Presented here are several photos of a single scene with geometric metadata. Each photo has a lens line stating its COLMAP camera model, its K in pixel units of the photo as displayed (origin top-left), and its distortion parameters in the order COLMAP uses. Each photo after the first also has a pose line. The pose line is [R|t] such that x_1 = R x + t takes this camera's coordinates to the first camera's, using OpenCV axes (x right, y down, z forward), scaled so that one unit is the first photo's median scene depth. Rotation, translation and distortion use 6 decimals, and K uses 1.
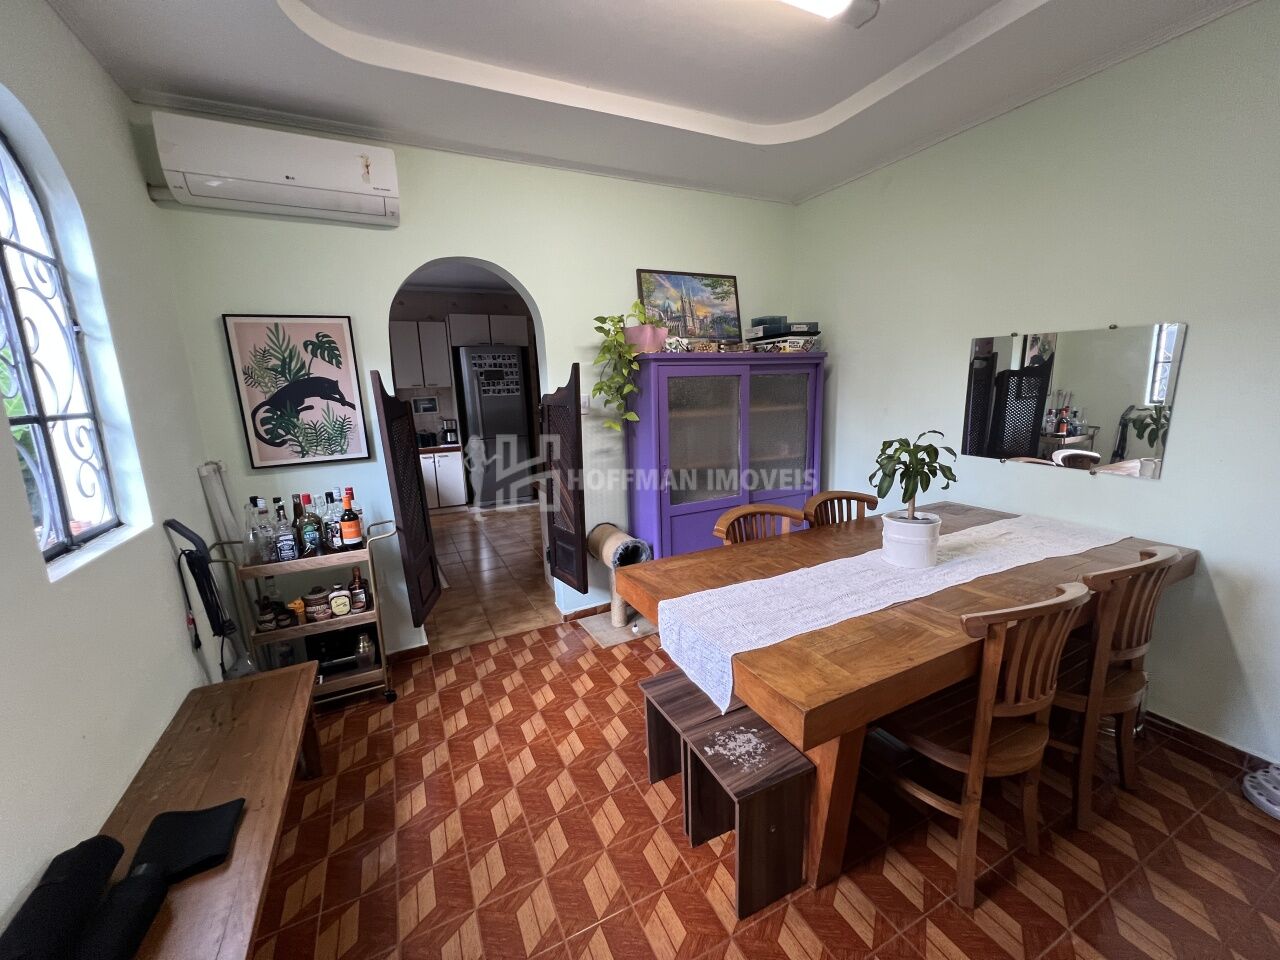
lens RADIAL K [[512.2, 0, 640.0], [0, 512.2, 480.0], [0, 0, 1]] dist [0.001057, -0.000031]
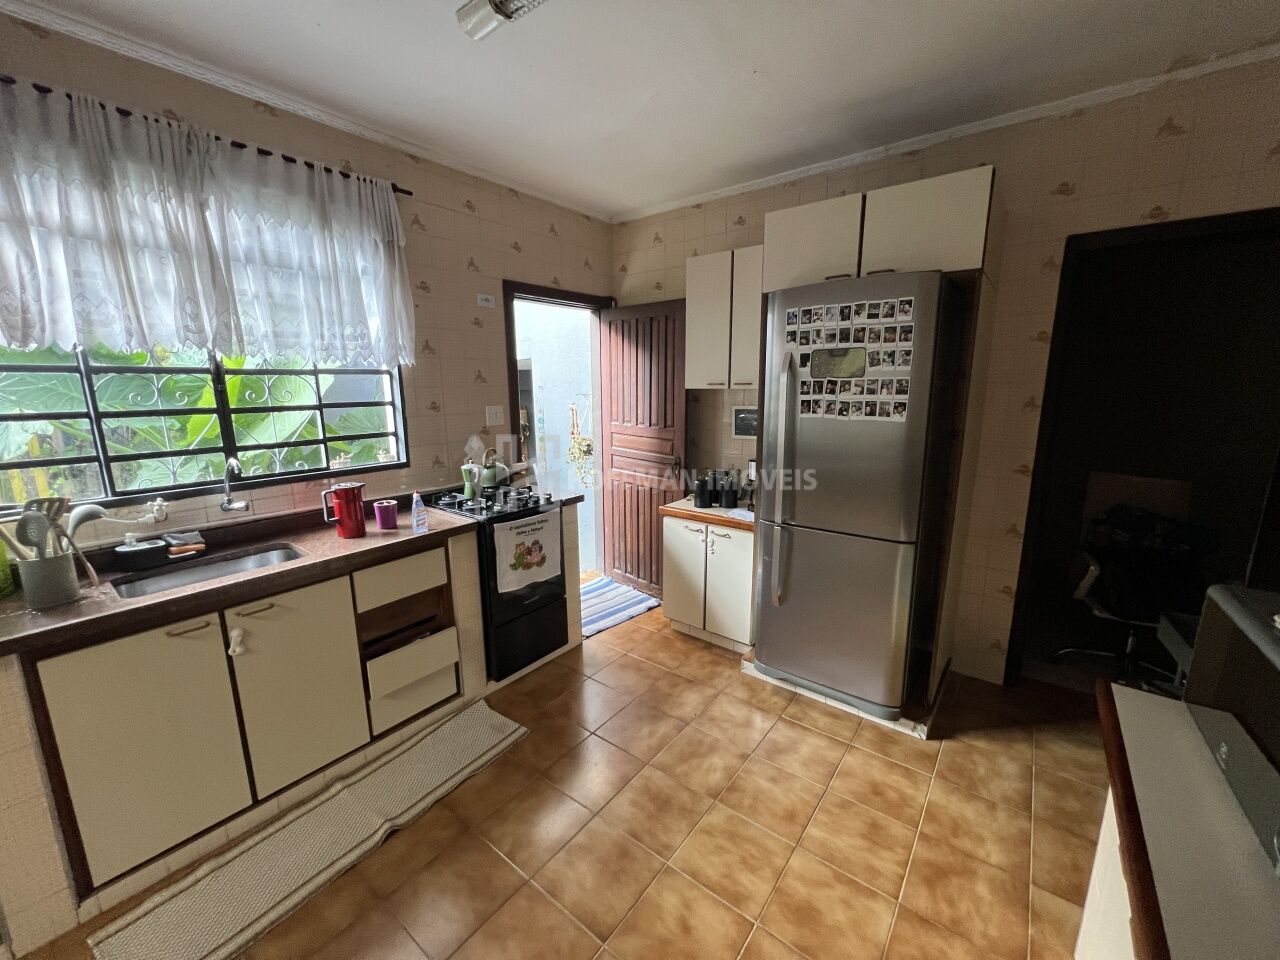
lens RADIAL K [[512.2, 0, 640.0], [0, 512.2, 480.0], [0, 0, 1]] dist [0.001057, -0.000031]
pose [[0.443264, 0.199567, -0.873894, -0.024256], [-0.176283, 0.975272, 0.133303, -0.263551], [0.878886, 0.094964, 0.467483, 1.277575]]
